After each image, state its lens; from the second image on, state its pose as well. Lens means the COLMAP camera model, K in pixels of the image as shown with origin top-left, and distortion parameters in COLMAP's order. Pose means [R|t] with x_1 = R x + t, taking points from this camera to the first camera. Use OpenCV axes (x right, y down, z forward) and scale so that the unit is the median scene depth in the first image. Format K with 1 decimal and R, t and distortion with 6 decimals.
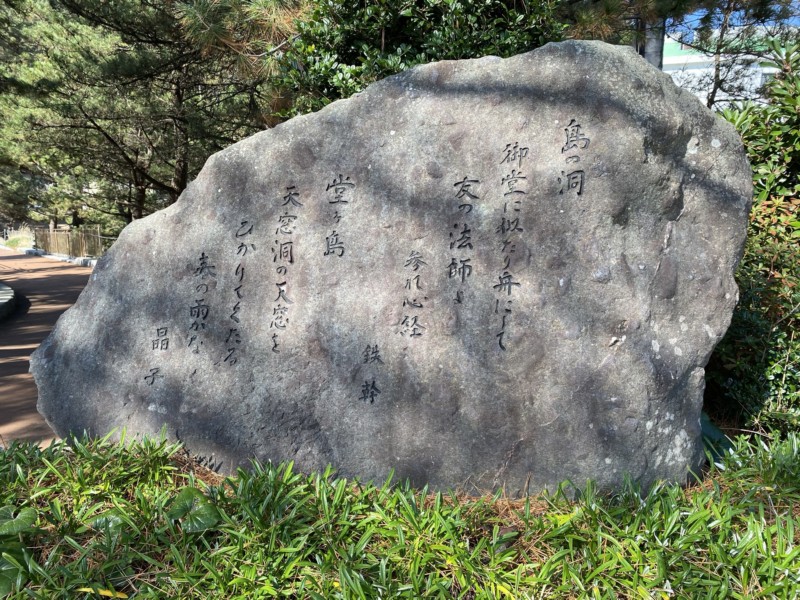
lens RADIAL K [[606.4, 0, 400.0], [0, 606.4, 300.0], [0, 0, 1]] dist [0.056375, -0.059603]
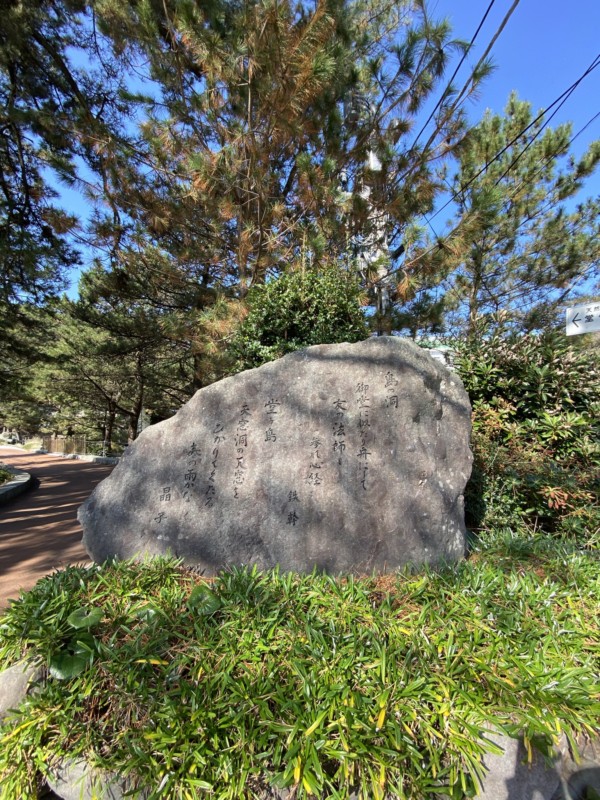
lens RADIAL K [[324.4, 0, 300.0], [0, 324.4, 400.0], [0, 0, 1]] dist [0.027810, -0.023025]
pose [[0.988652, -0.006648, 0.150079, -0.167500], [0.039049, 0.976053, -0.214000, 0.017621], [-0.145063, 0.217432, 0.965236, 0.009979]]
